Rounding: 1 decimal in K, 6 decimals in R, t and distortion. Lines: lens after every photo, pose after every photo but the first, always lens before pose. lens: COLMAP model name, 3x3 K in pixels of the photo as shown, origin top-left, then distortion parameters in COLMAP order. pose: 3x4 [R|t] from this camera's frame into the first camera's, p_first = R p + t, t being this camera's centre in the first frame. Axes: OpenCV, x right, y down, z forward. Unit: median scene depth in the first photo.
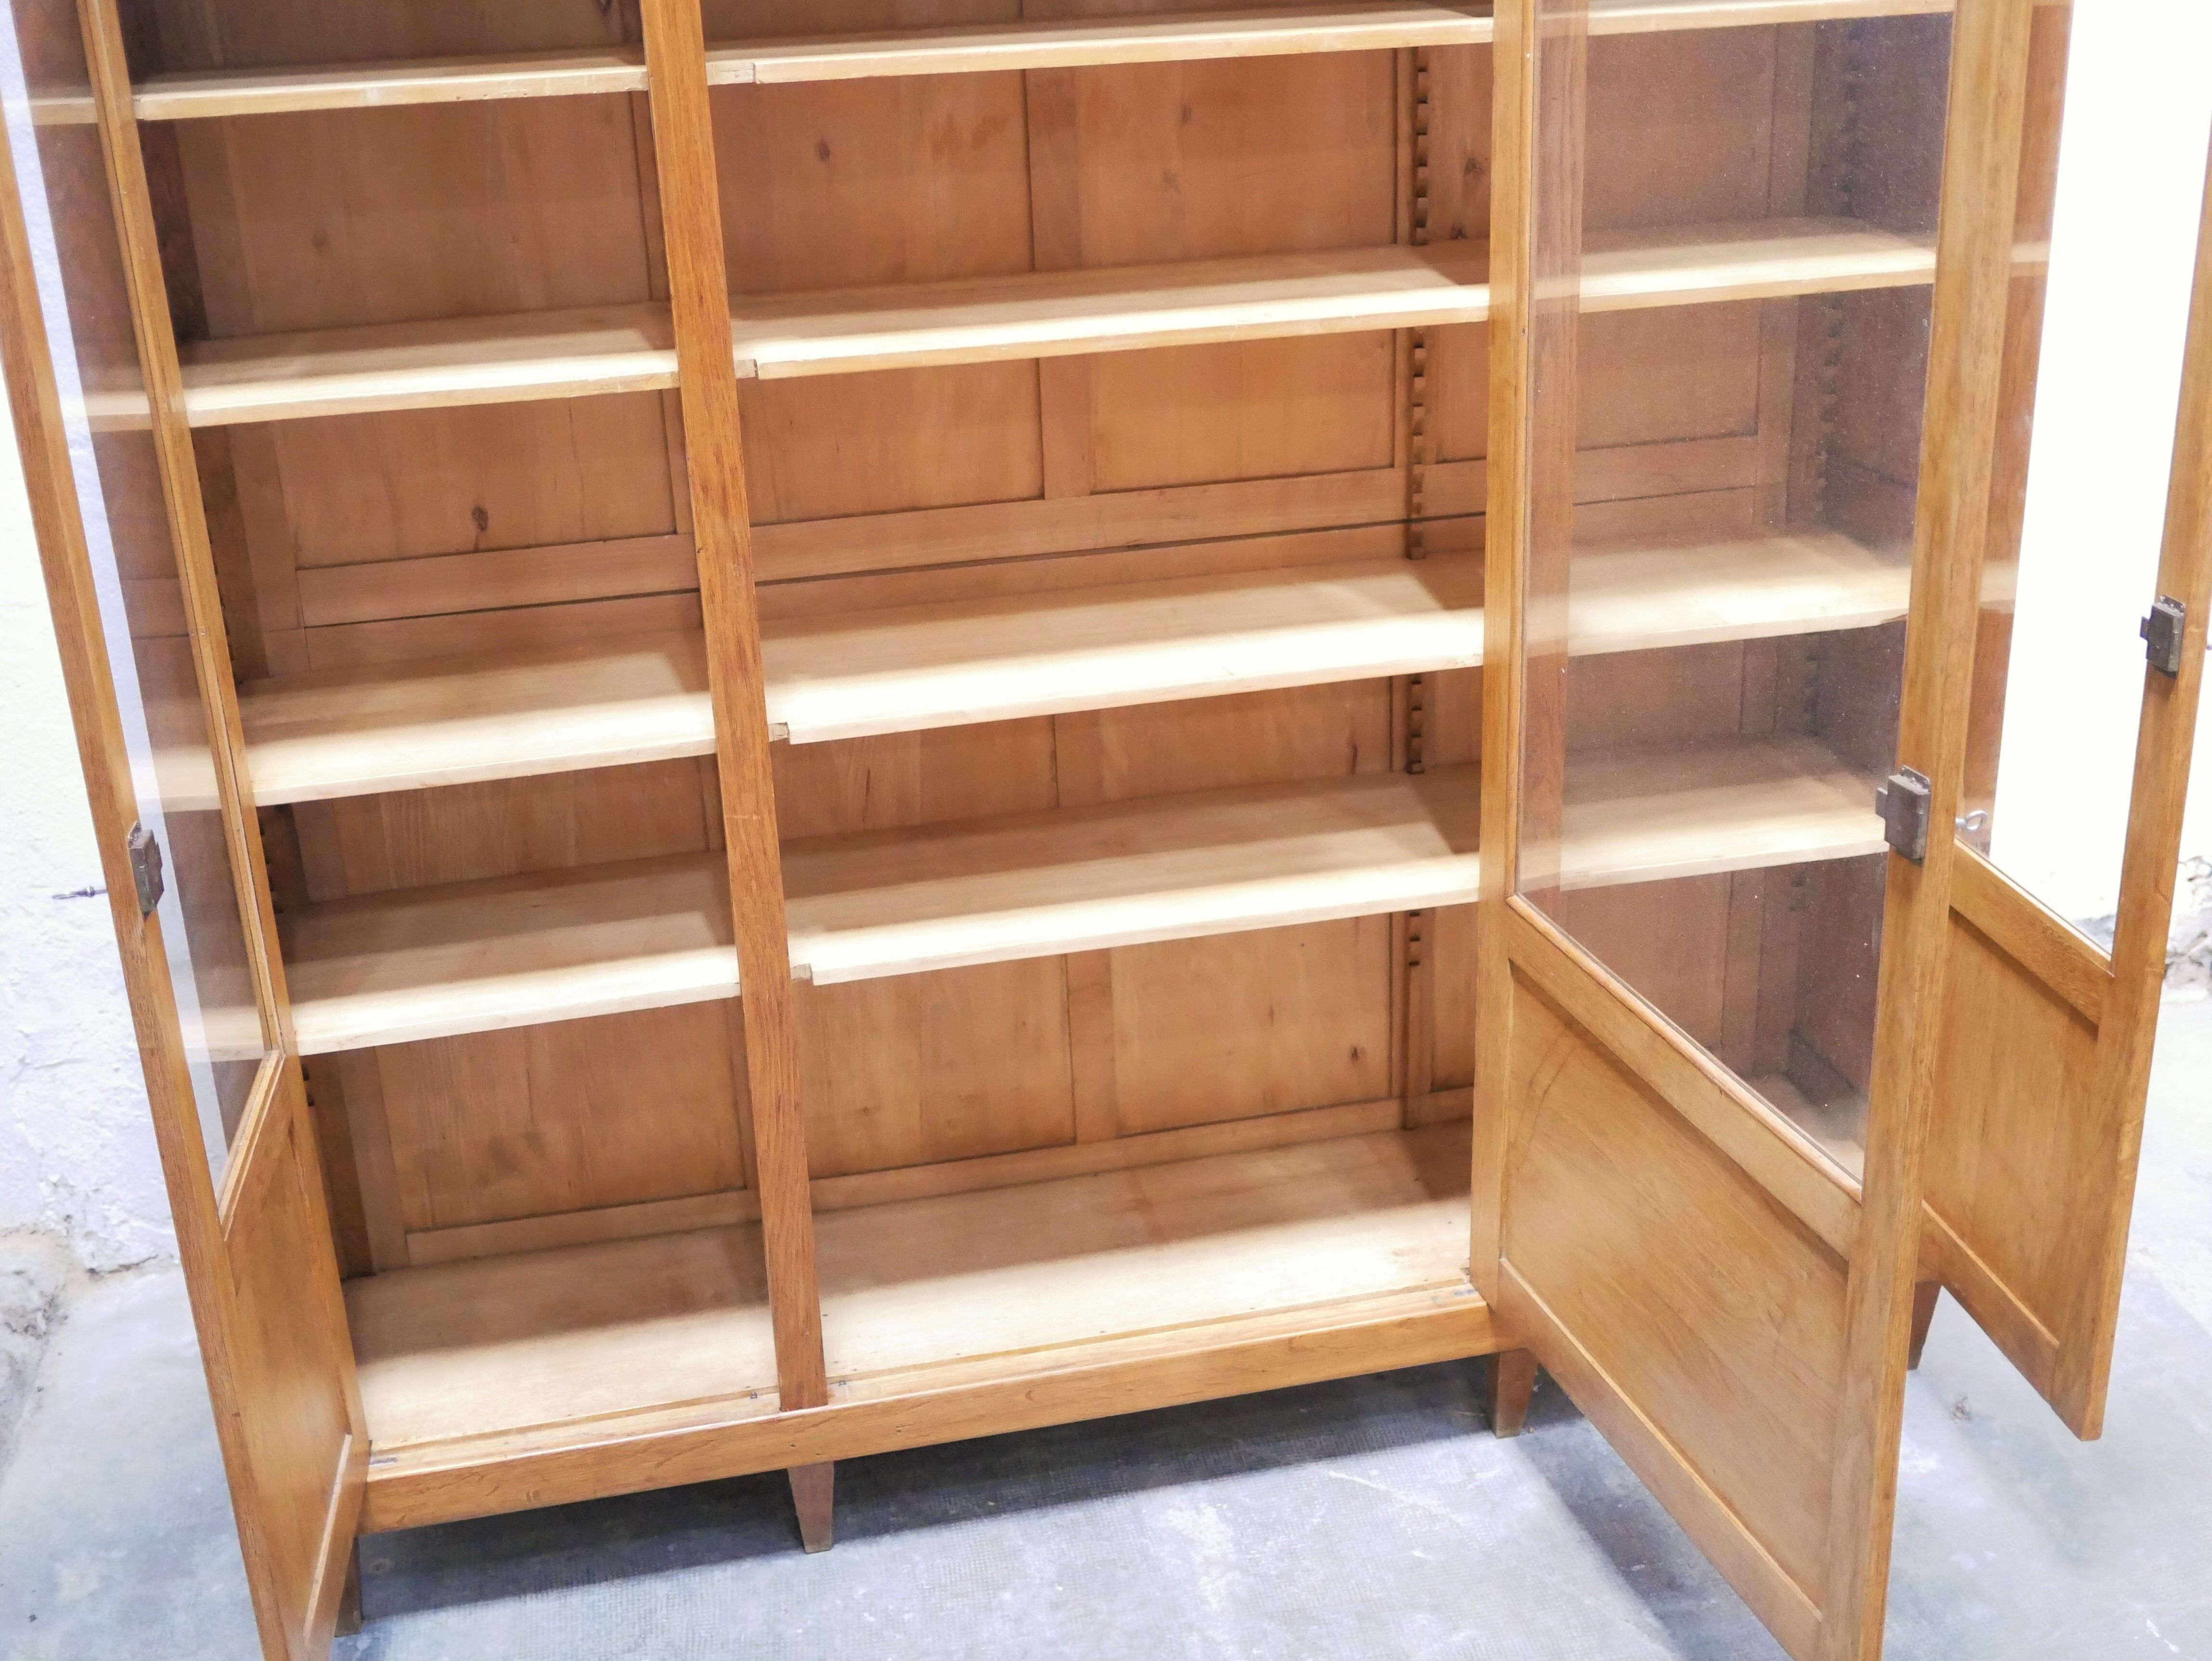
lens RADIAL K [[2492.5, 0, 1106.0], [0, 2492.5, 822.2], [0, 0, 1]] dist [-0.023459, 0.028834]
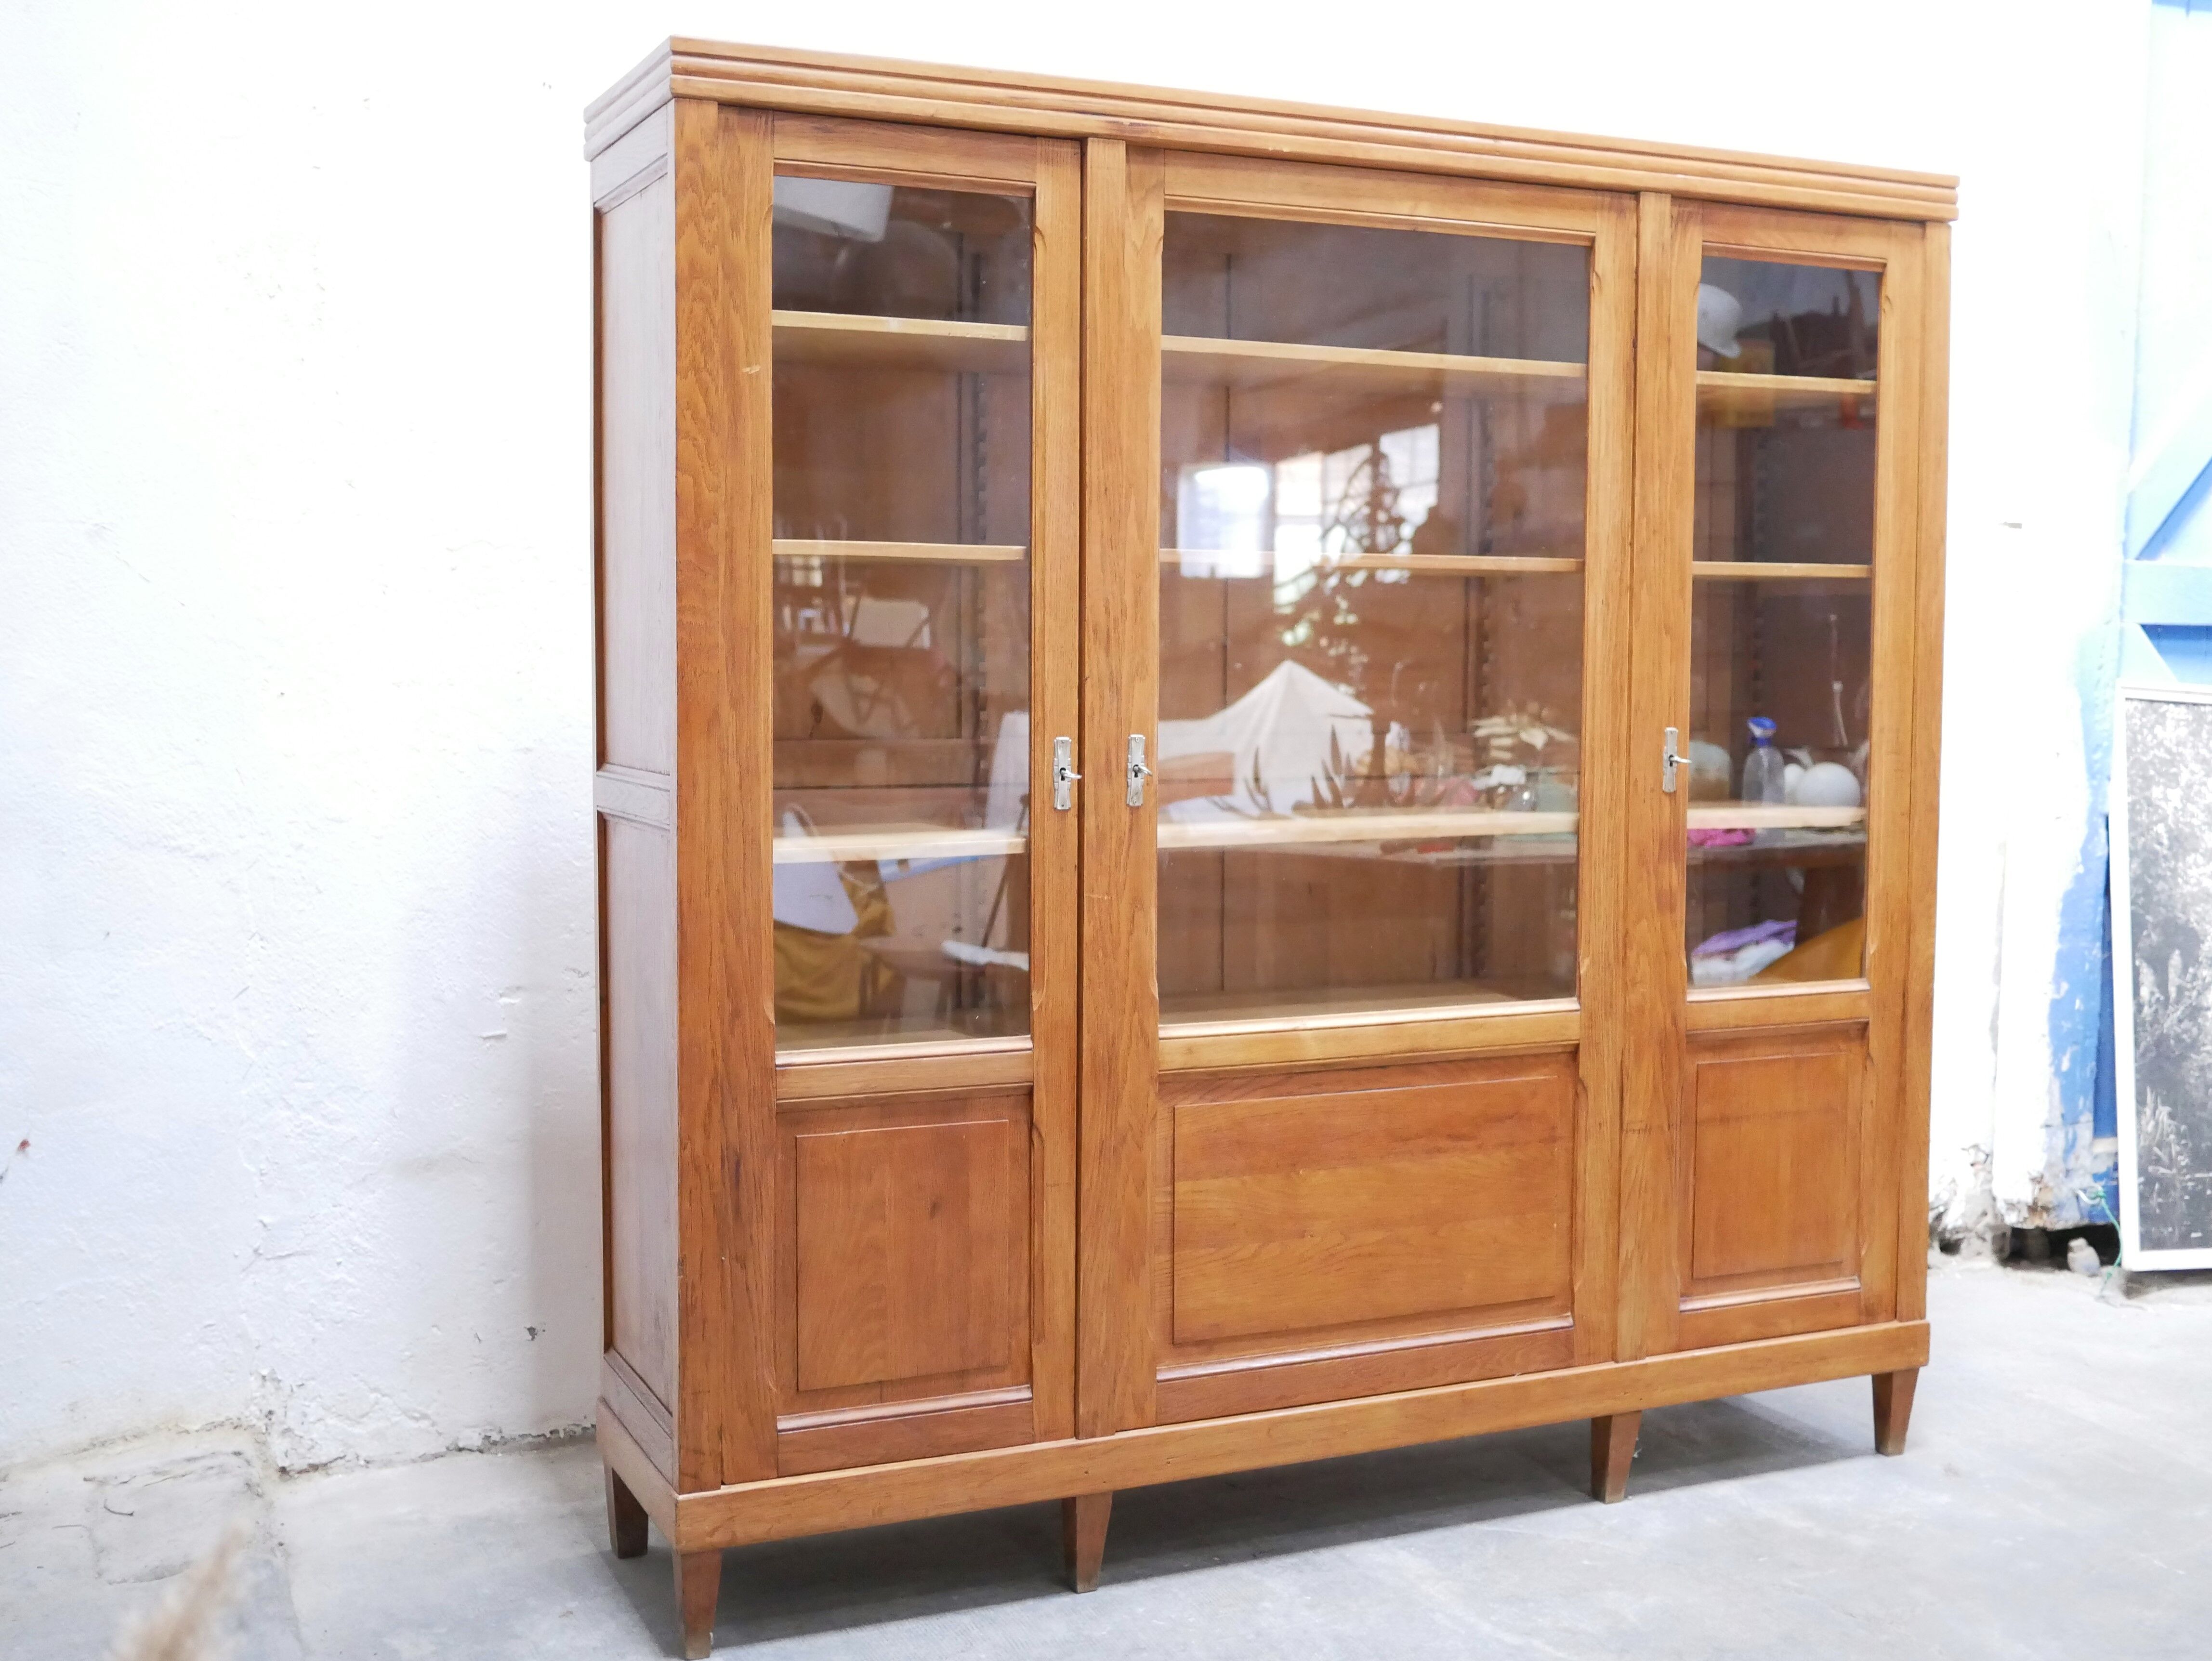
lens RADIAL K [[2495.0, 0, 1107.2], [0, 2495.0, 817.9], [0, 0, 1]] dist [-0.026673, 0.036531]
pose [[0.975906, 0.029424, 0.216200, -0.361733], [0.038781, 0.951698, -0.304577, 0.301575], [-0.214719, 0.305623, 0.927626, -0.169824]]
